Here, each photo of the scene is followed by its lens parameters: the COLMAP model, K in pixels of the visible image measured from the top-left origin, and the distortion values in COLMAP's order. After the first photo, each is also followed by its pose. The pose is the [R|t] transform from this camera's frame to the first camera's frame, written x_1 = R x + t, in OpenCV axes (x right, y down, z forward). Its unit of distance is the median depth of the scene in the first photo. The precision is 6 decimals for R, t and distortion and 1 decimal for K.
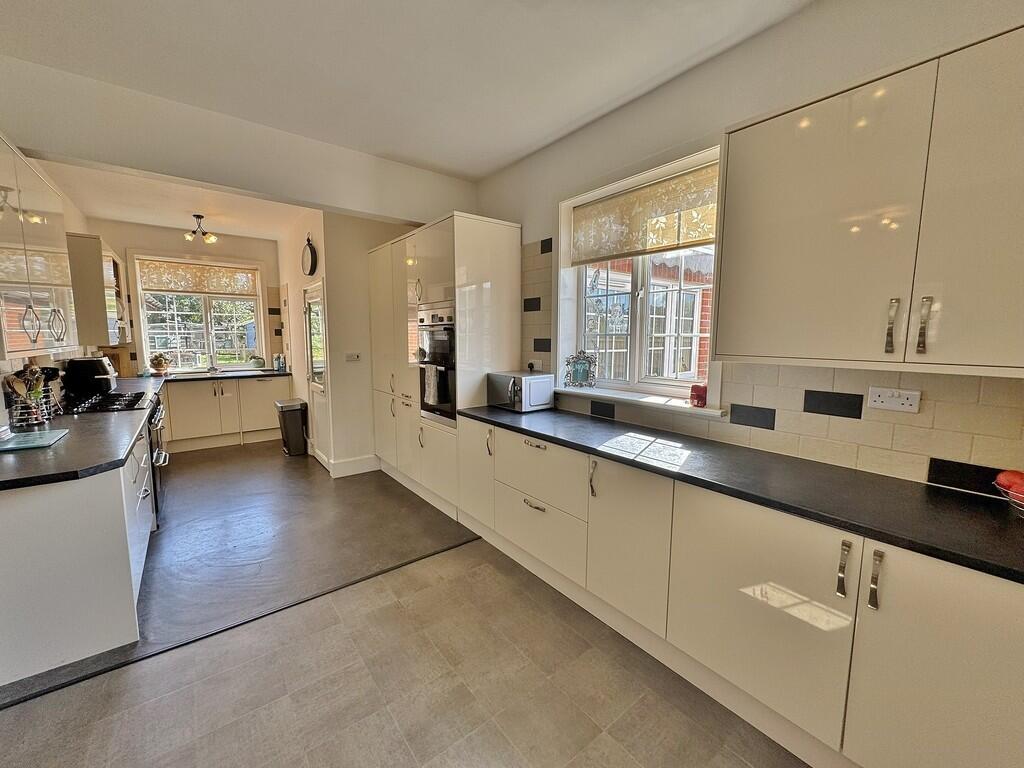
lens RADIAL K [[411.6, 0, 508.9], [0, 411.6, 384.5], [0, 0, 1]] dist [-0.000804, -0.000101]
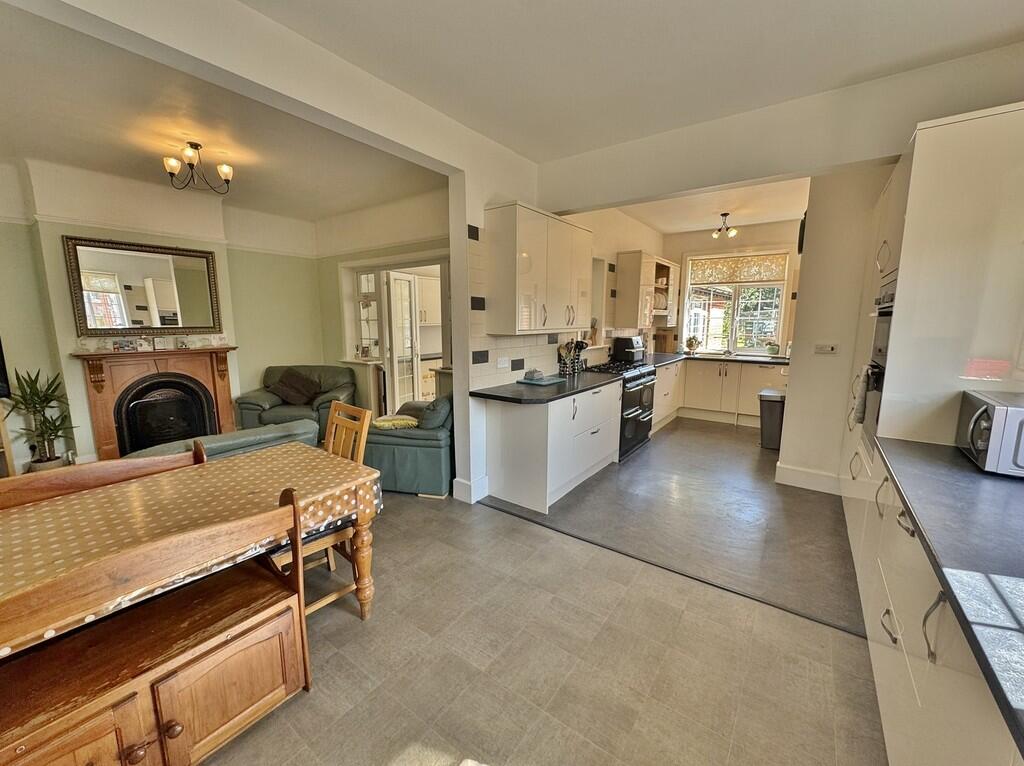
lens RADIAL K [[411.6, 0, 509.0], [0, 411.6, 381.3], [0, 0, 1]] dist [-0.000804, -0.000101]
pose [[0.276563, 0.141912, -0.950460, 0.200165], [-0.111575, 0.987089, 0.114915, -0.023934], [0.954497, 0.074267, 0.288826, 0.145033]]
